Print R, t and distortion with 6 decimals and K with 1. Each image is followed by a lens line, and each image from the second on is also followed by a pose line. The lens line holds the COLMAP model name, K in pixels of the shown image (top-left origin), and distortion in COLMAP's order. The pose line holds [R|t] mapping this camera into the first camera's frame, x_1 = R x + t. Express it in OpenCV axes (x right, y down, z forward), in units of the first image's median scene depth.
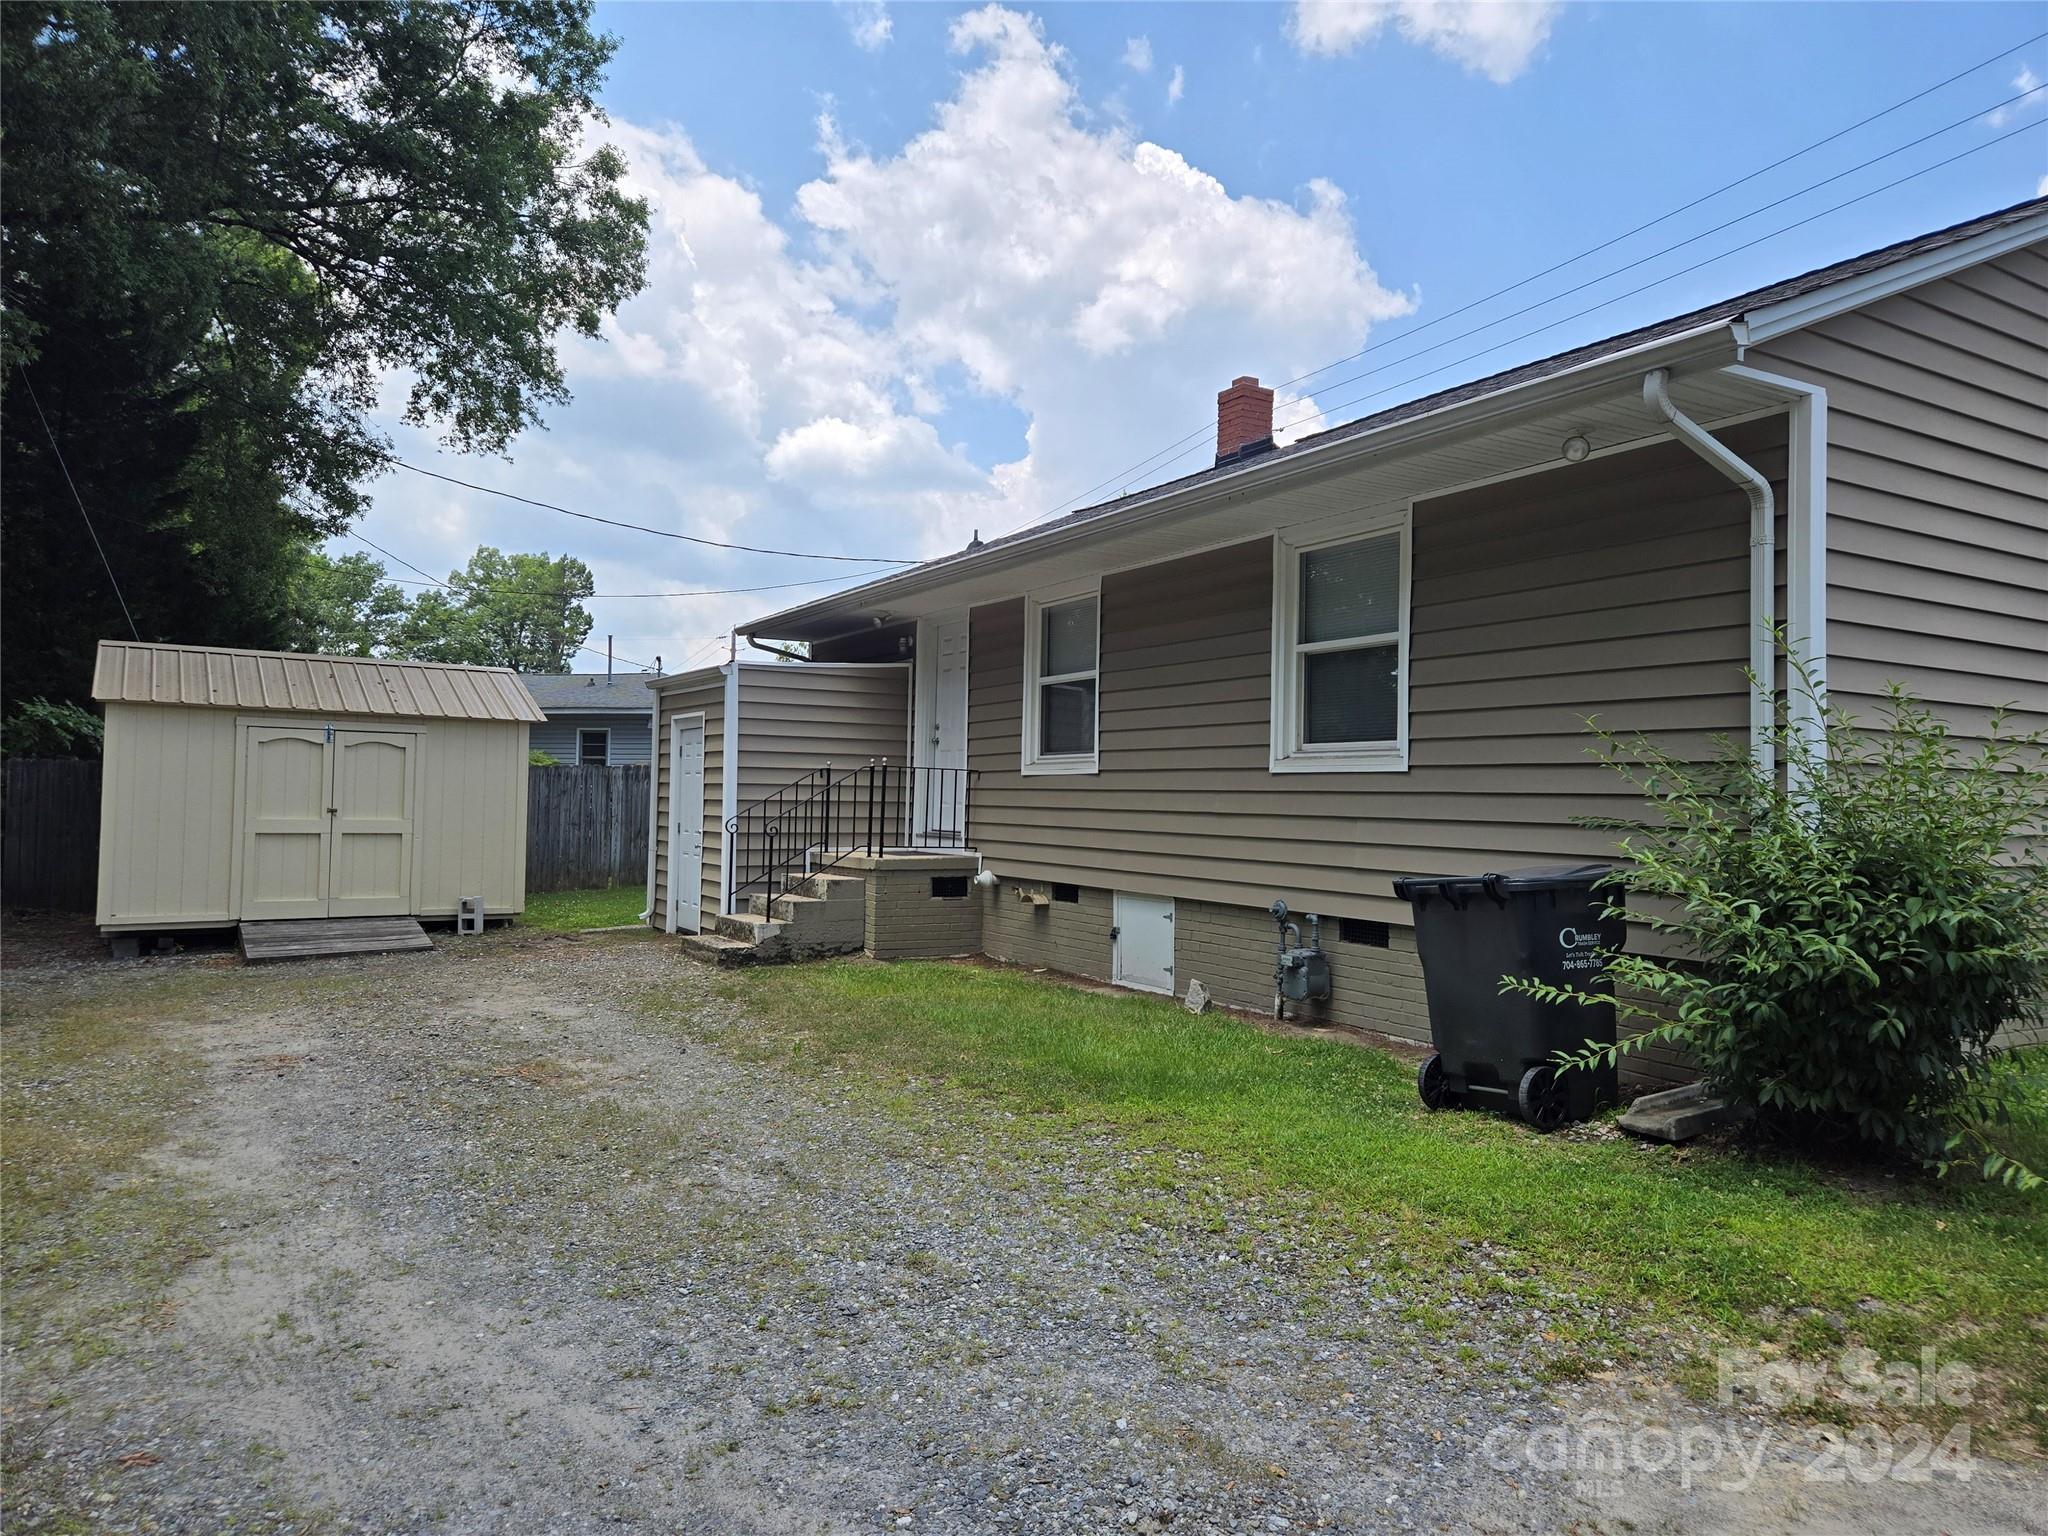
lens RADIAL K [[1323.1, 0, 1024.0], [0, 1323.1, 768.0], [0, 0, 1]] dist [0.085220, -0.076363]
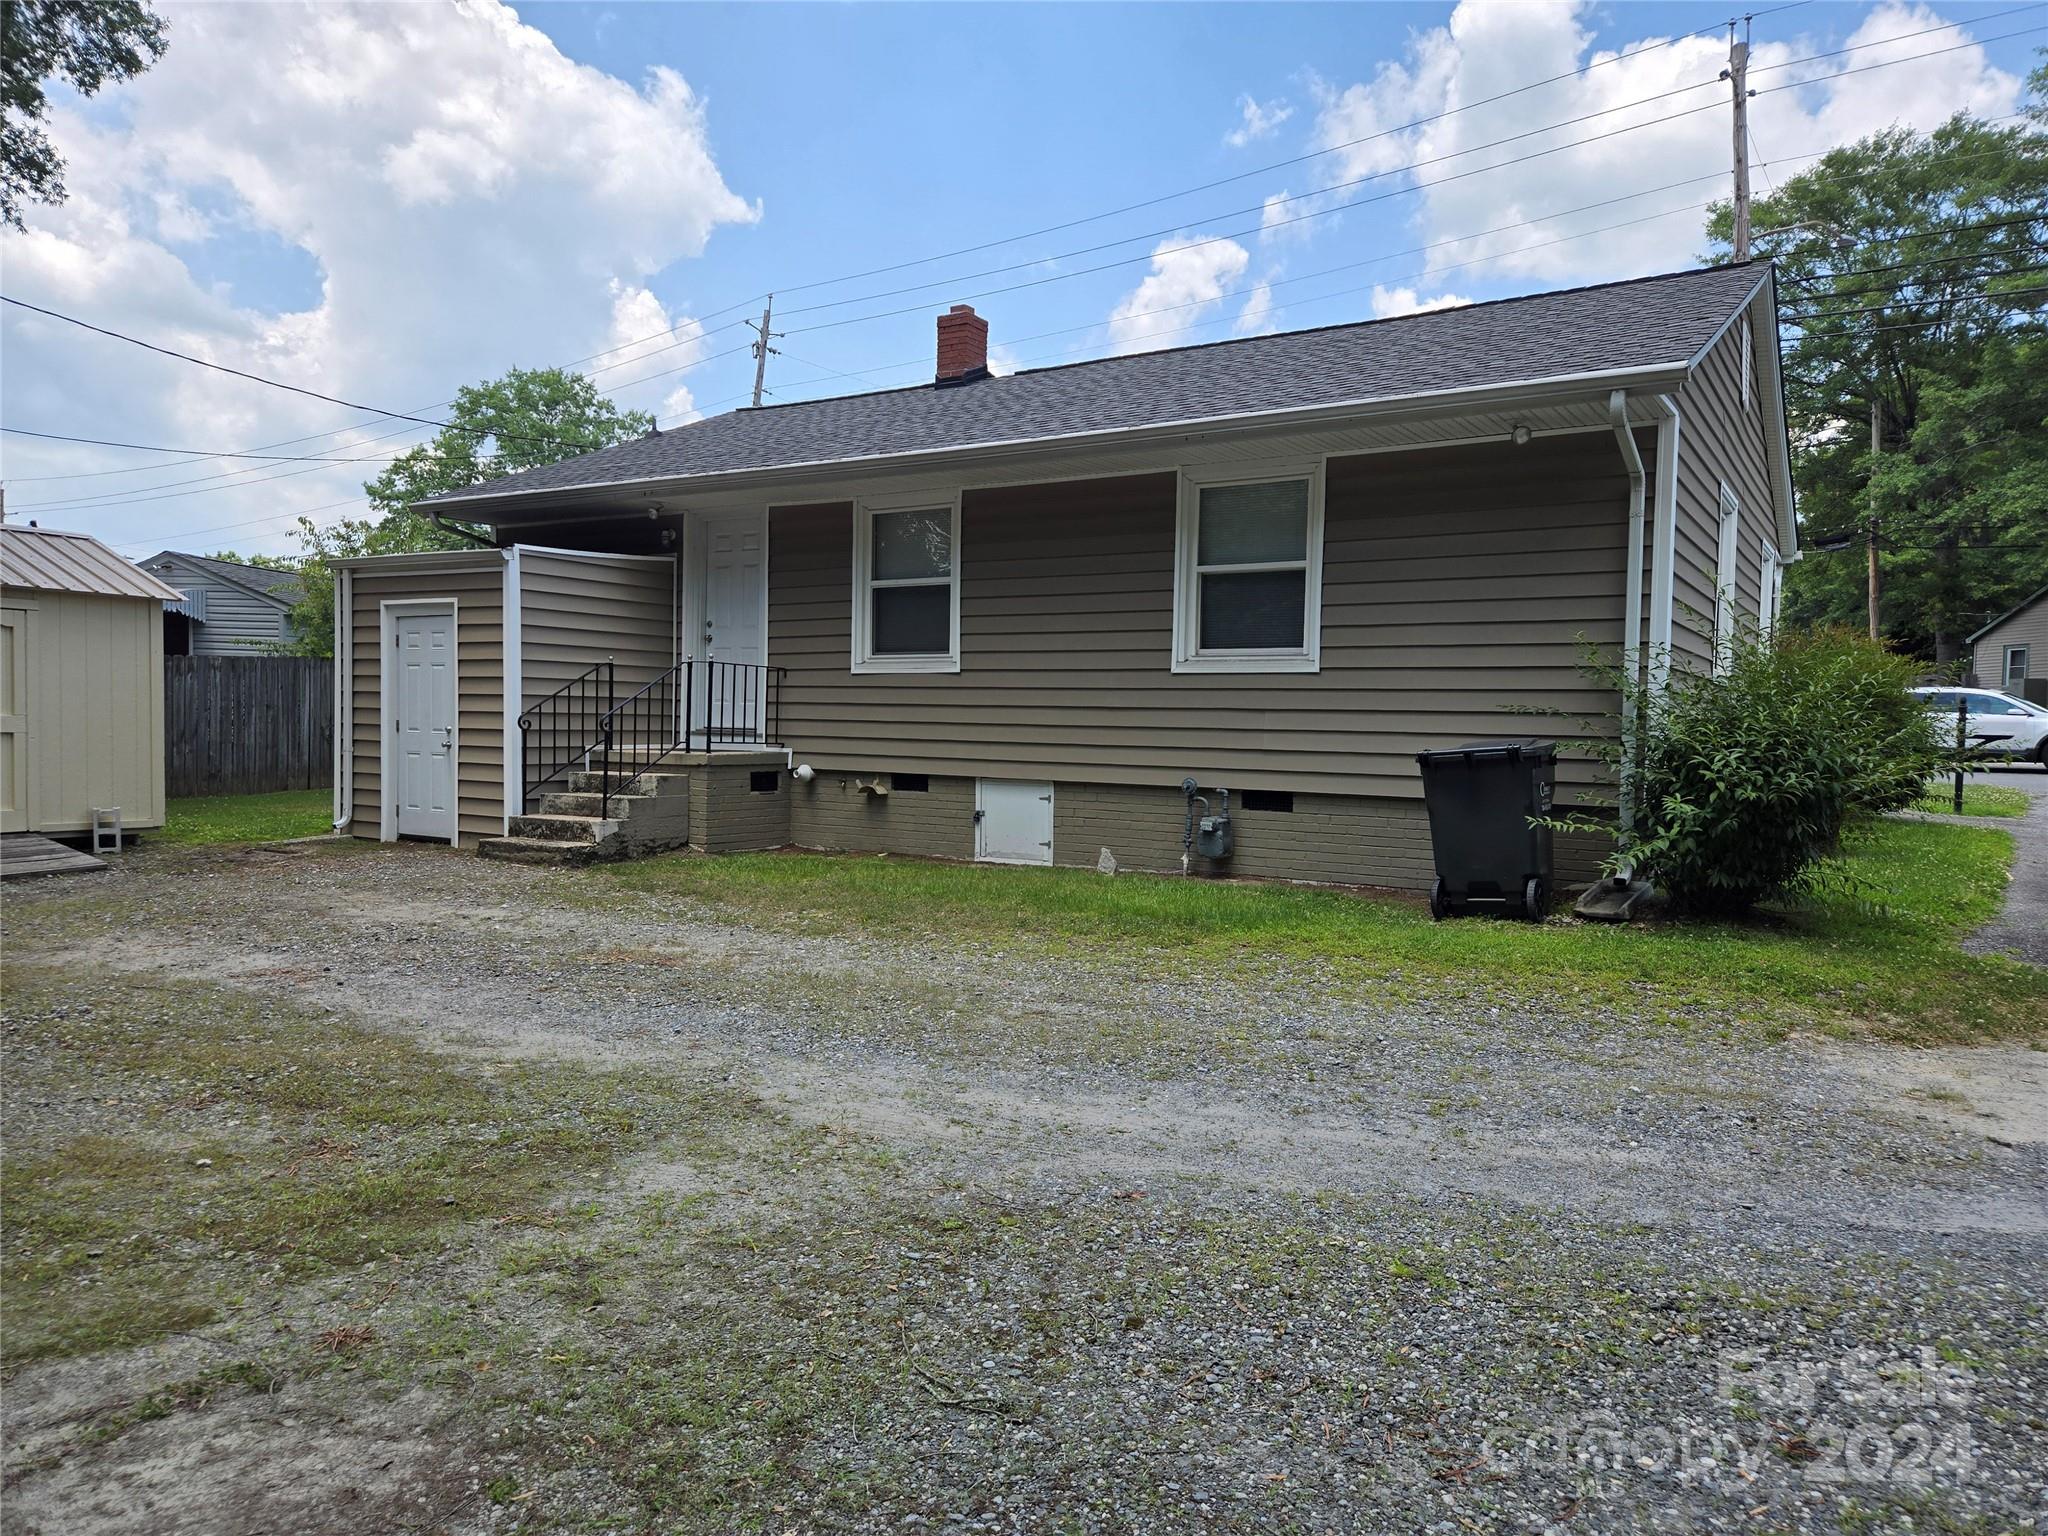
lens RADIAL K [[1323.1, 0, 1024.0], [0, 1323.1, 768.0], [0, 0, 1]] dist [0.085220, -0.076363]
pose [[0.898410, -0.016731, 0.438838, -0.384786], [-0.013646, 0.997728, 0.065974, 0.010213], [-0.438945, -0.065260, 0.896141, -0.012935]]
